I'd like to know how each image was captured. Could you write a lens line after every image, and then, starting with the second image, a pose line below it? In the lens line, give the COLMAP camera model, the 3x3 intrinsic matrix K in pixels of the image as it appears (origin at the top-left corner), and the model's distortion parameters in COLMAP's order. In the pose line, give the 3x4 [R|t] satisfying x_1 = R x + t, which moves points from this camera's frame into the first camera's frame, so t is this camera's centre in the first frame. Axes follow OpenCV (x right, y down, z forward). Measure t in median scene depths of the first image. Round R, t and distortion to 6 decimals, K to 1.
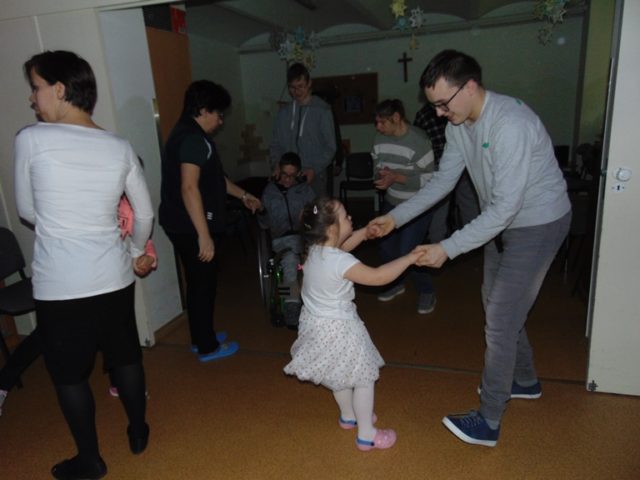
lens RADIAL K [[485.6, 0, 321.8], [0, 485.6, 249.3], [0, 0, 1]] dist [-0.006660, -0.005470]
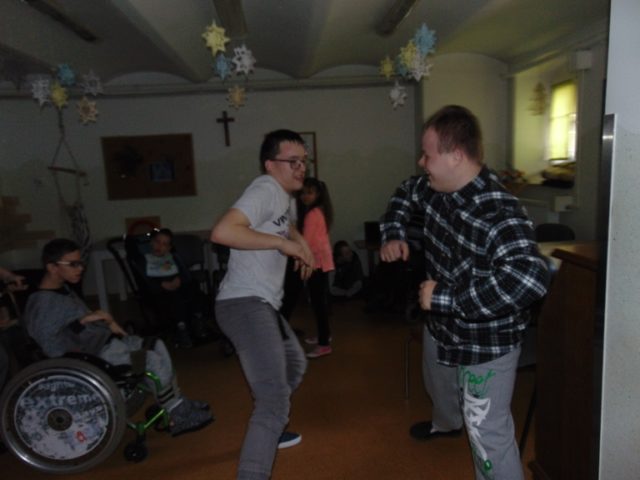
lens RADIAL K [[485.1, 0, 320.0], [0, 485.1, 240.0], [0, 0, 1]] dist [0.001080, 0.010833]
pose [[0.935802, -0.037560, 0.350519, 0.029365], [0.087579, 0.987905, -0.127956, -0.078922], [-0.341474, 0.150439, 0.927774, 0.236562]]
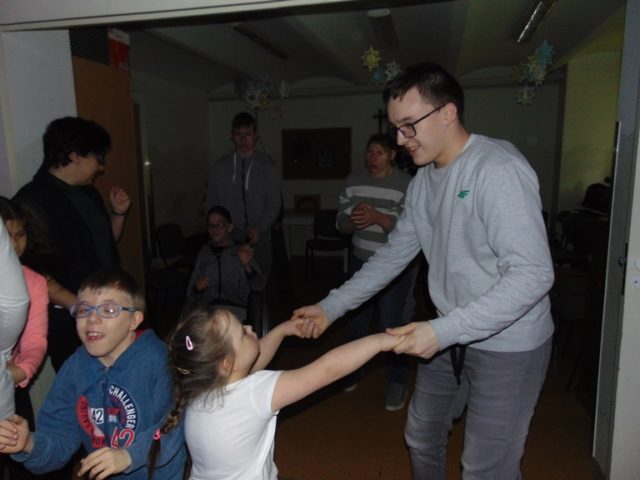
lens RADIAL K [[485.1, 0, 320.0], [0, 485.1, 240.0], [0, 0, 1]] dist [0.001080, 0.010833]
pose [[0.997981, 0.044651, 0.045161, 0.021608], [-0.038872, 0.991817, -0.121604, -0.028488], [-0.050222, 0.119603, 0.991551, 0.088982]]
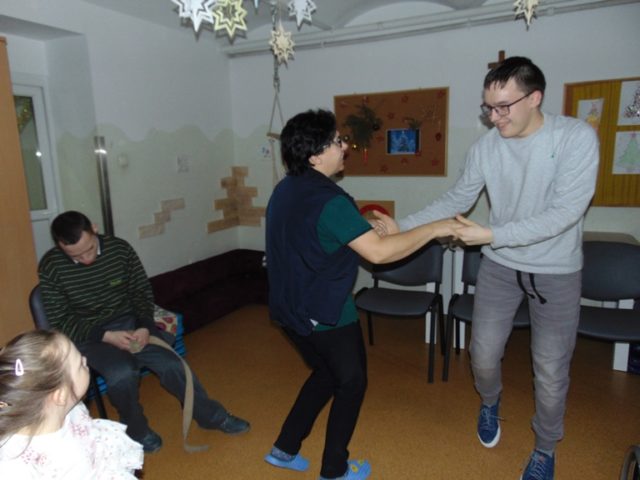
lens RADIAL K [[476.2, 0, 319.3], [0, 476.2, 242.9], [0, 0, 1]] dist [0.004099, 0.011852]
pose [[0.985361, 0.064847, -0.157665, 0.073408], [-0.075616, 0.995127, -0.063283, -0.153877], [0.152793, 0.074278, 0.985463, 0.492161]]
